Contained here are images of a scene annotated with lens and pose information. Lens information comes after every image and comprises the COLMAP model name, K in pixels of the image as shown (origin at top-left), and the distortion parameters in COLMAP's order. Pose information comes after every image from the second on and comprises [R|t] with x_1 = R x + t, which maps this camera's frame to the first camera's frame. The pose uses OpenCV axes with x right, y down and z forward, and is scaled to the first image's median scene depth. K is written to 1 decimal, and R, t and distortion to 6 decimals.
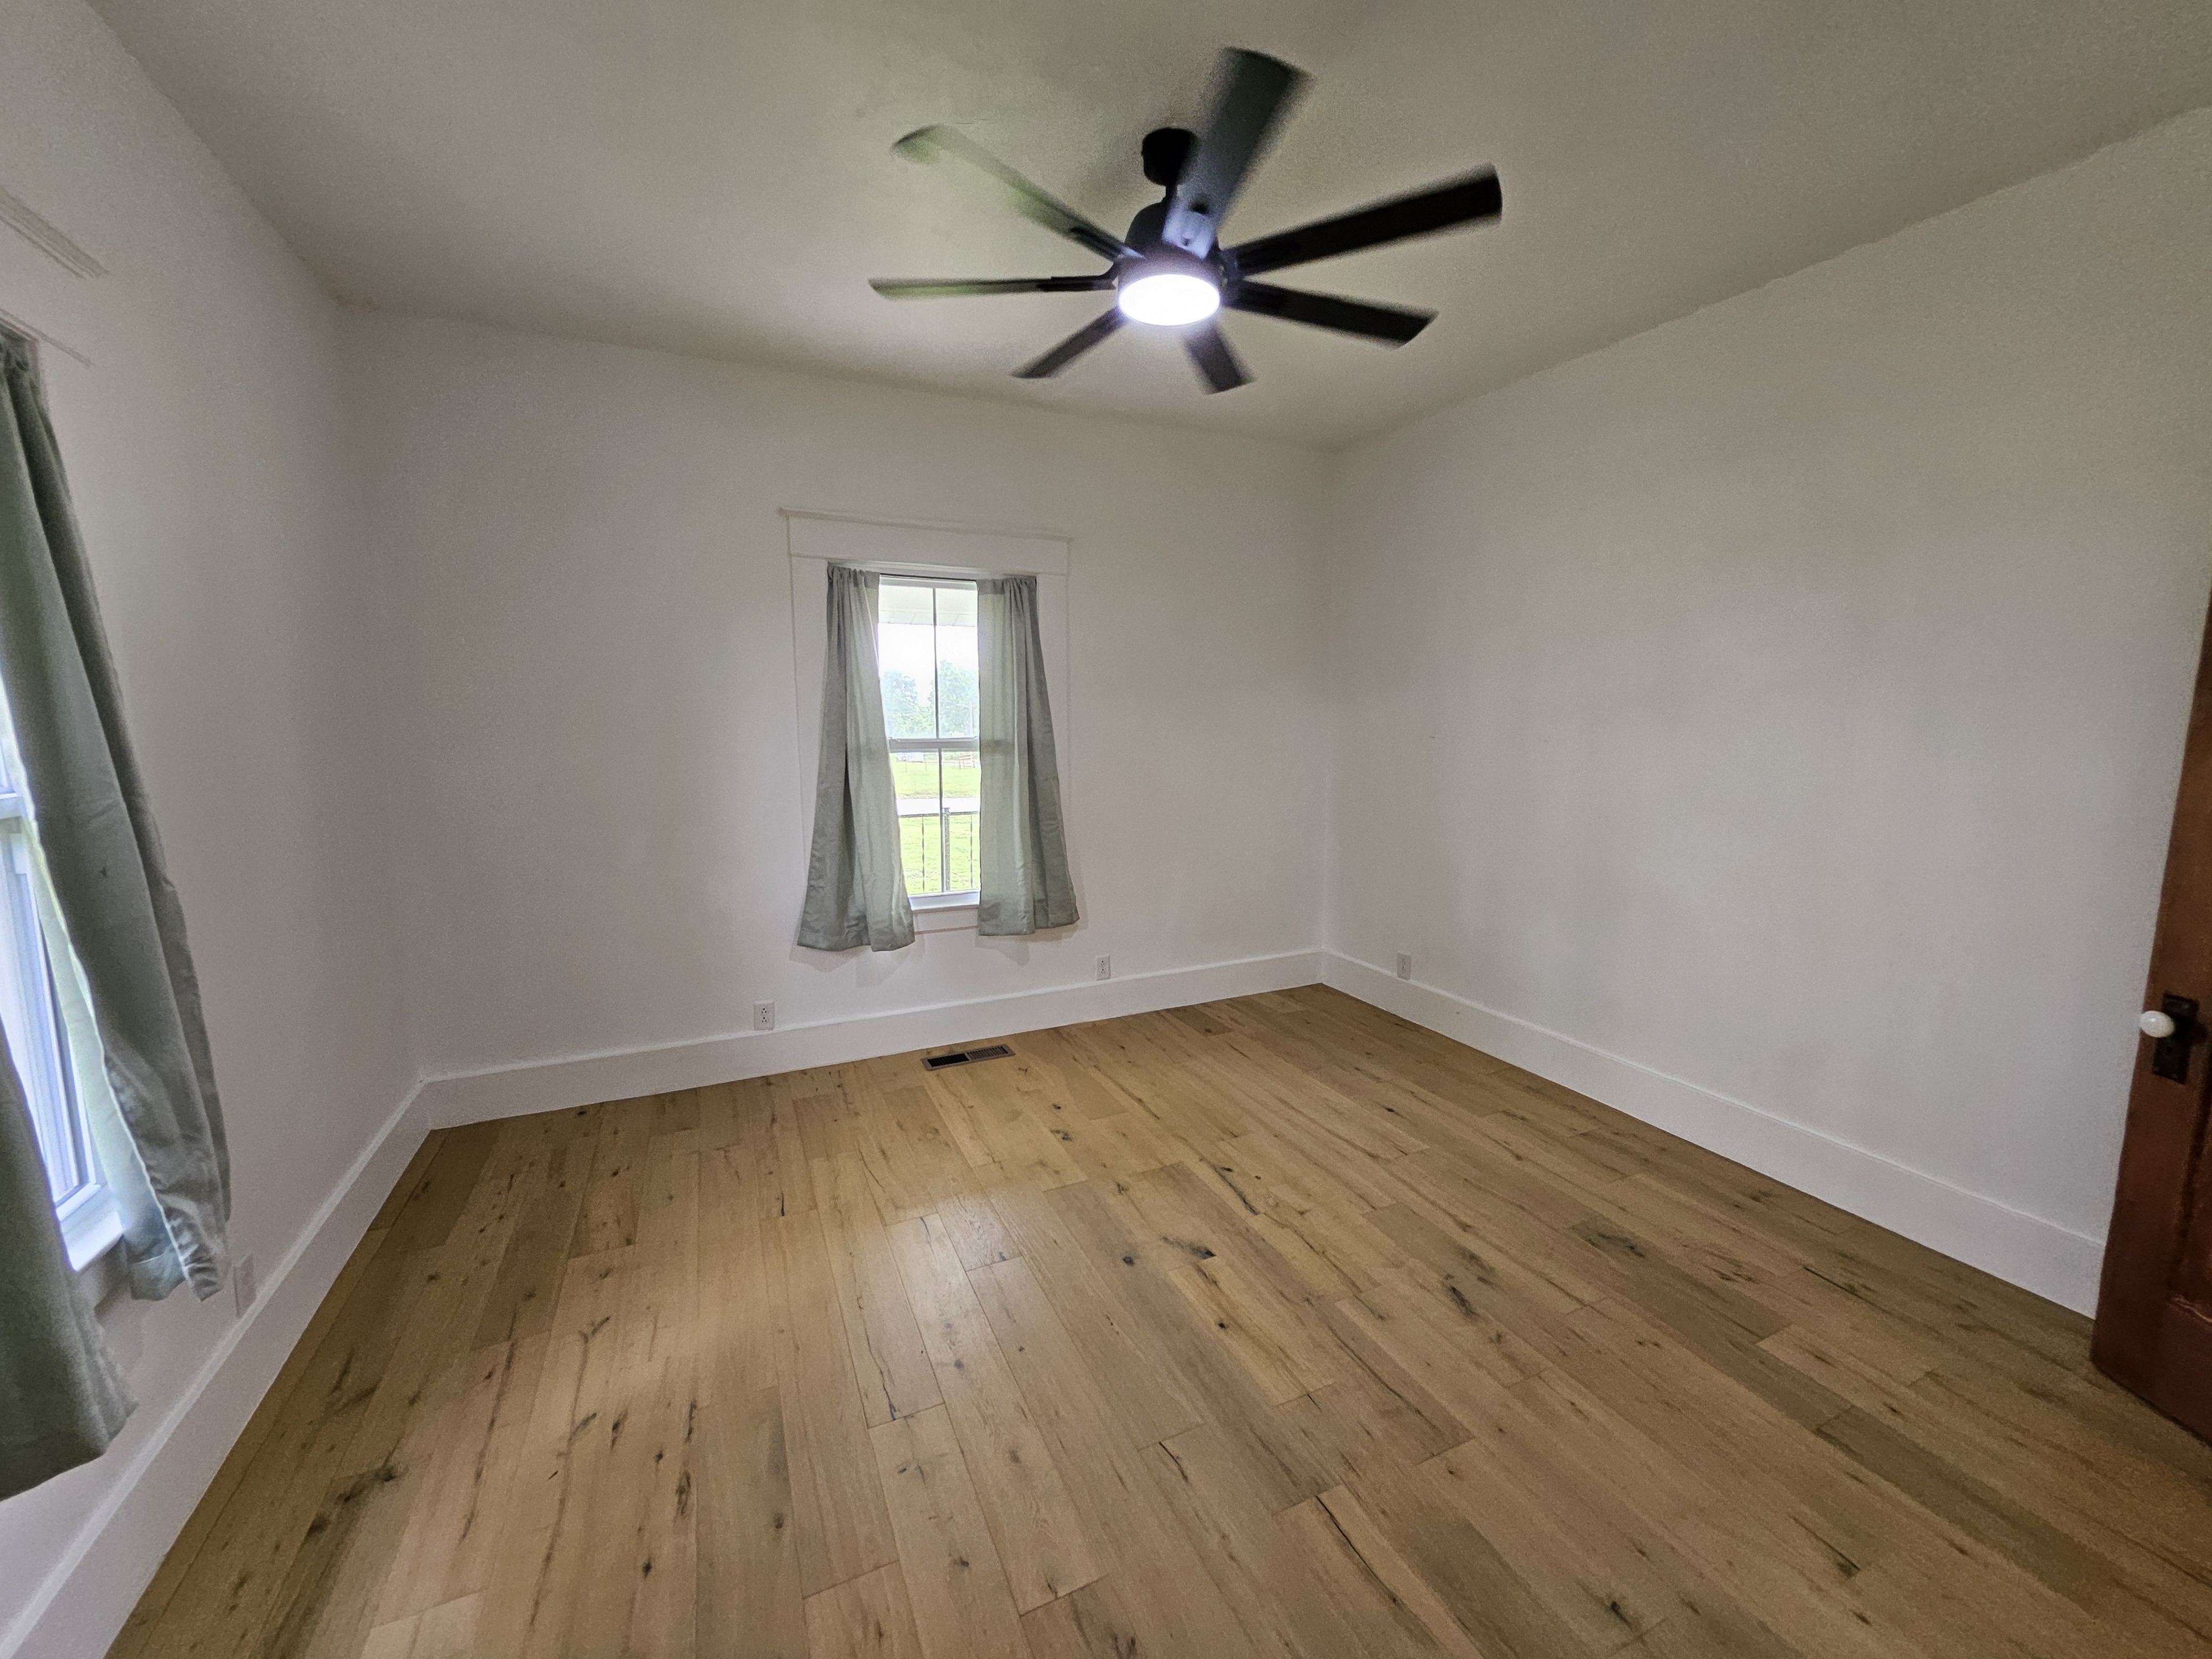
lens RADIAL K [[870.0, 0, 1103.7], [0, 870.0, 828.1], [0, 0, 1]] dist [0.001147, -0.000310]
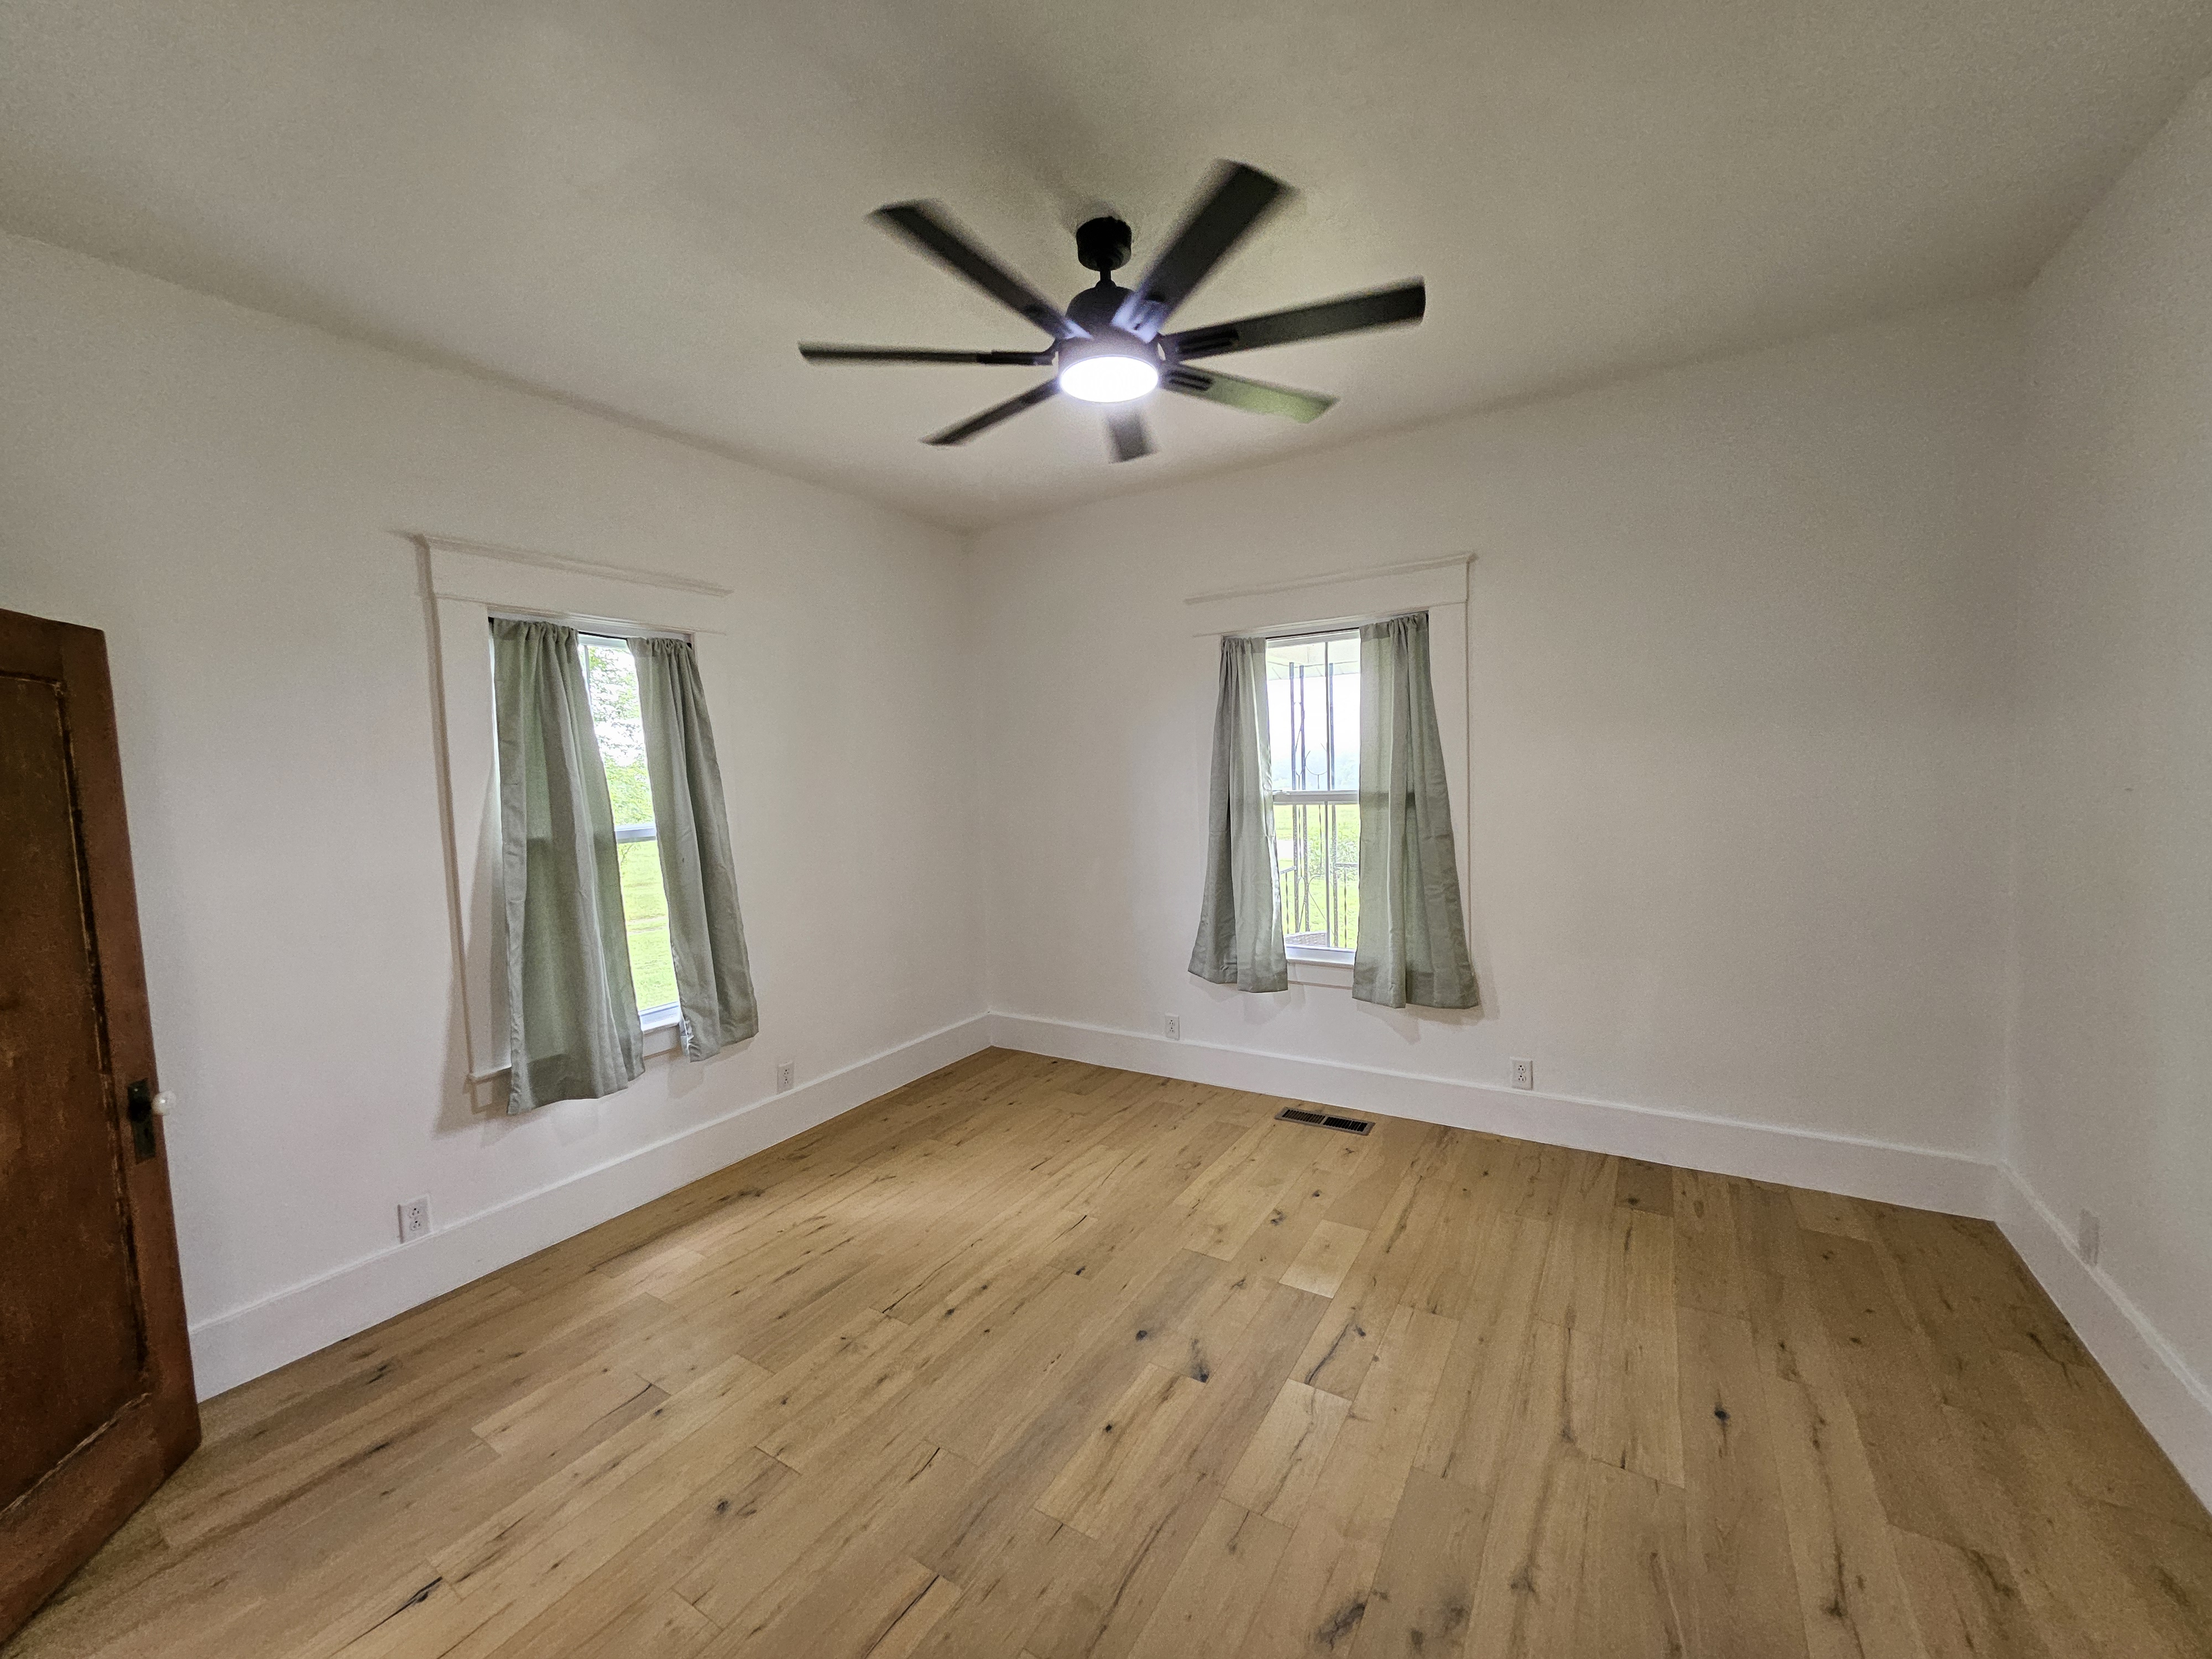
lens RADIAL K [[870.0, 0, 1103.7], [0, 870.0, 828.1], [0, 0, 1]] dist [0.001147, -0.000310]
pose [[0.542918, 0.039193, -0.838871, 0.572050], [-0.072626, 0.997359, -0.000406, -0.047764], [0.836639, 0.061144, 0.544331, 0.282269]]
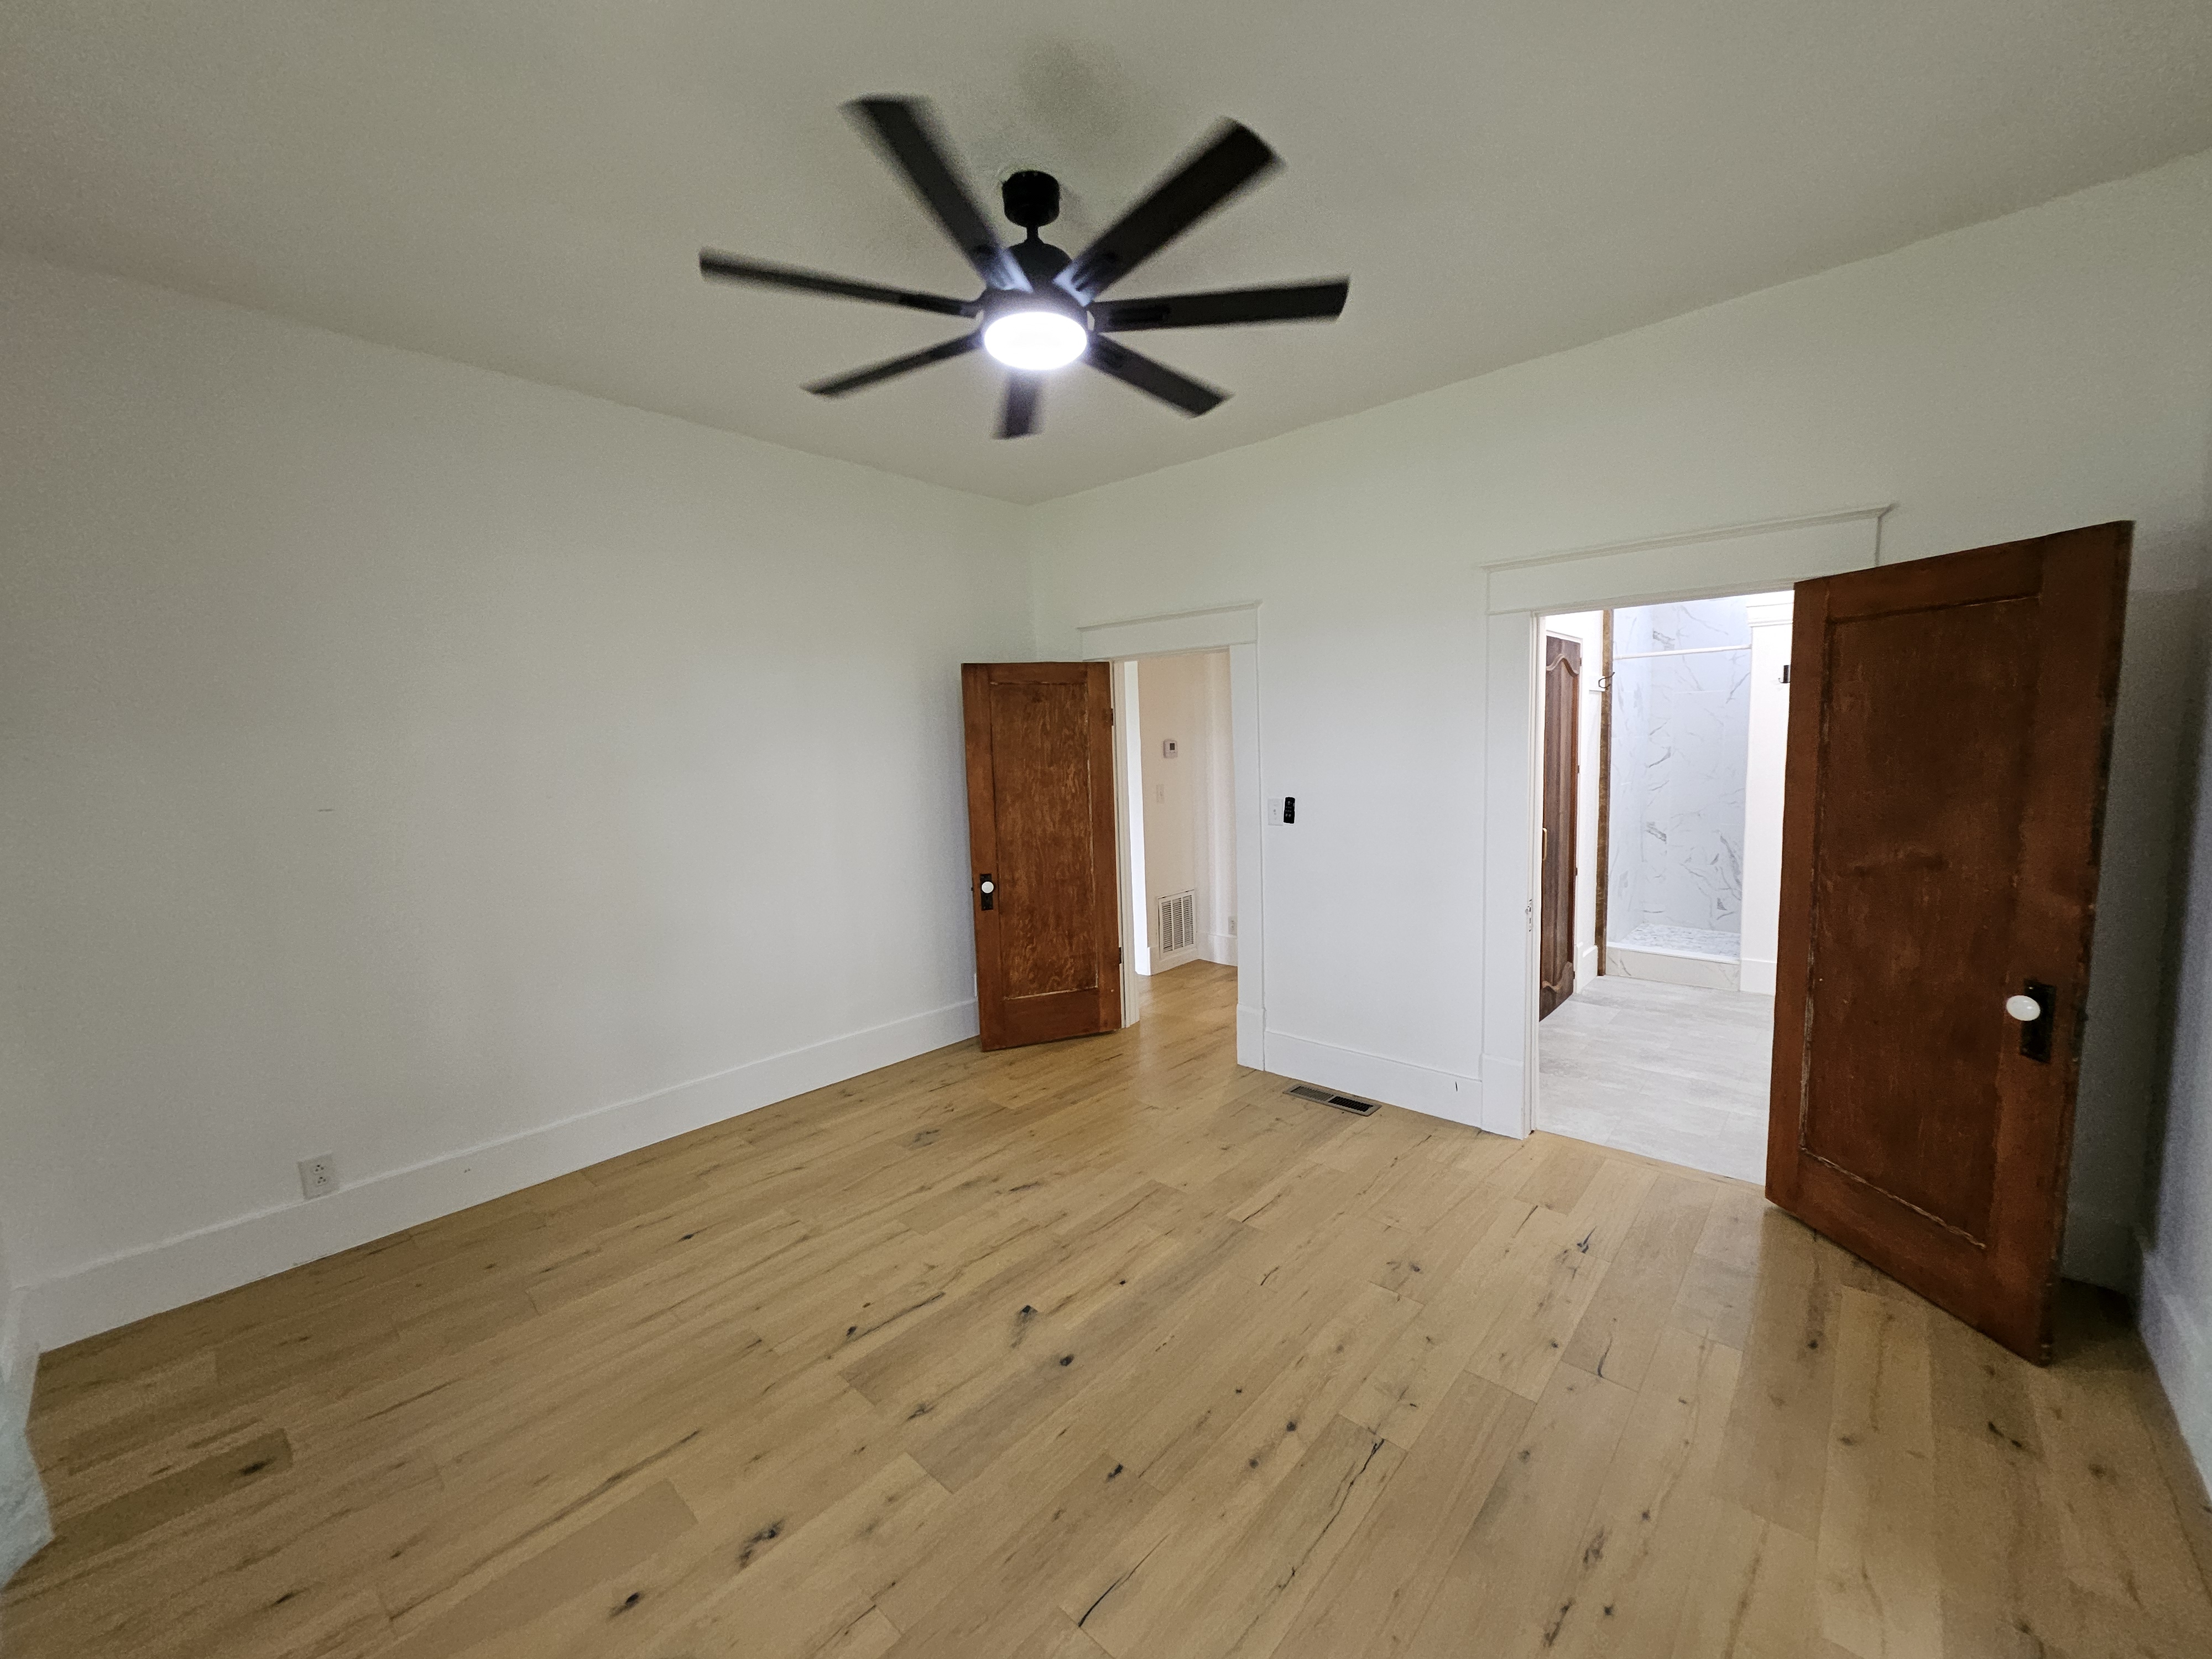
lens RADIAL K [[852.9, 0, 1106.0], [0, 852.9, 829.5], [0, 0, 1]] dist [-0.001023, -0.000242]
pose [[-0.391564, -0.077087, 0.916916, -0.535258], [0.150350, 0.977732, 0.146406, -0.114989], [-0.907784, 0.195186, -0.371255, 0.841222]]
